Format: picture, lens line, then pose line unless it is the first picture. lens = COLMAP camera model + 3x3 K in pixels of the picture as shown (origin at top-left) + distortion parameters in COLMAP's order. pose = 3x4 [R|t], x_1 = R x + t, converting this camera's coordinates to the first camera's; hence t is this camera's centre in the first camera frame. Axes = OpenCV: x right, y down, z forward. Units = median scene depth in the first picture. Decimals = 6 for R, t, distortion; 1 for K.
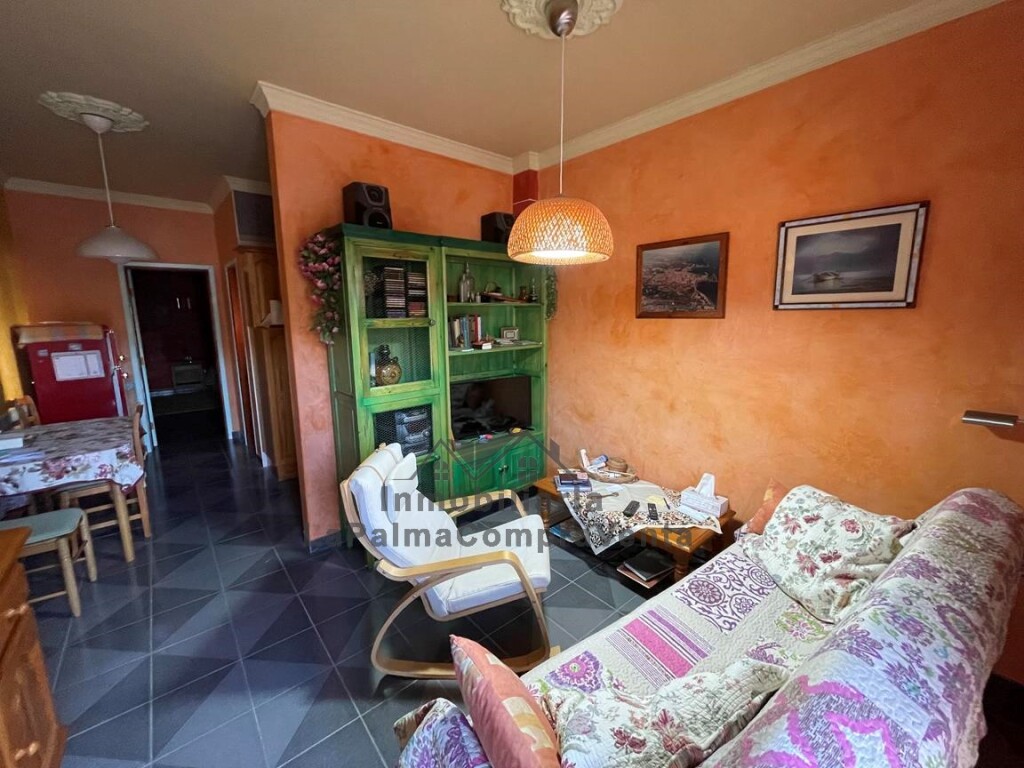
lens RADIAL K [[413.8, 0, 512.7], [0, 413.8, 382.0], [0, 0, 1]] dist [-0.001714, -0.000255]
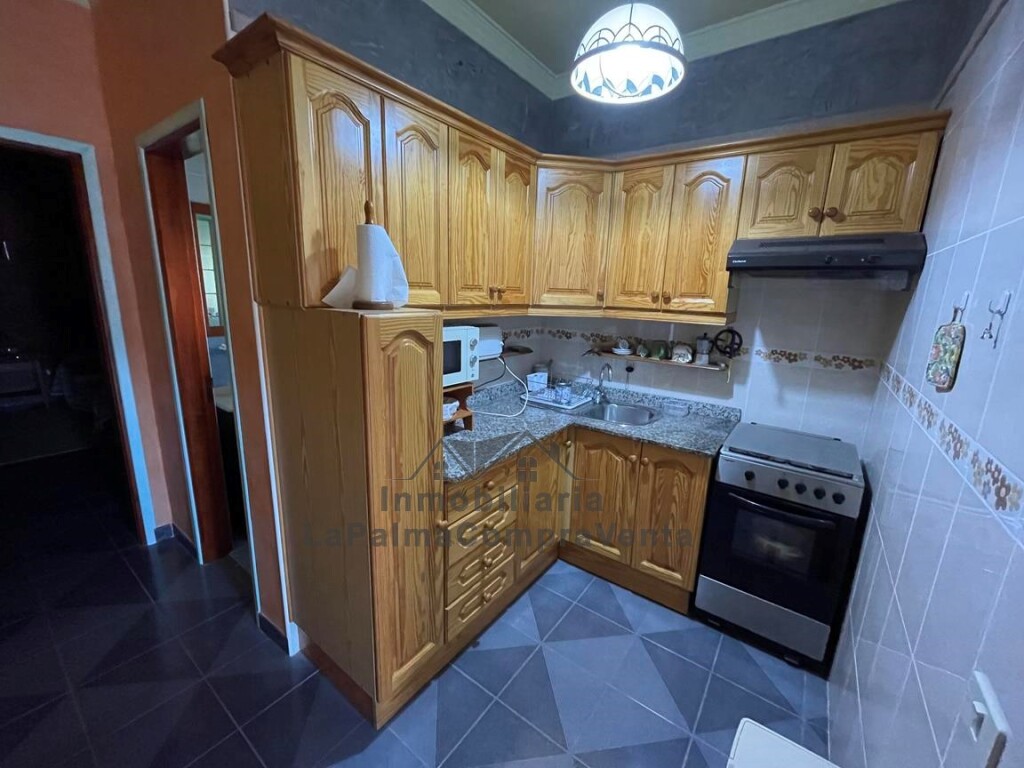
lens RADIAL K [[413.8, 0, 512.7], [0, 413.8, 382.0], [0, 0, 1]] dist [-0.001714, -0.000255]
pose [[0.973674, -0.012502, 0.227600, -0.616922], [0.000999, 0.998719, 0.050588, -0.102408], [-0.227941, -0.049029, 0.972440, 0.736234]]
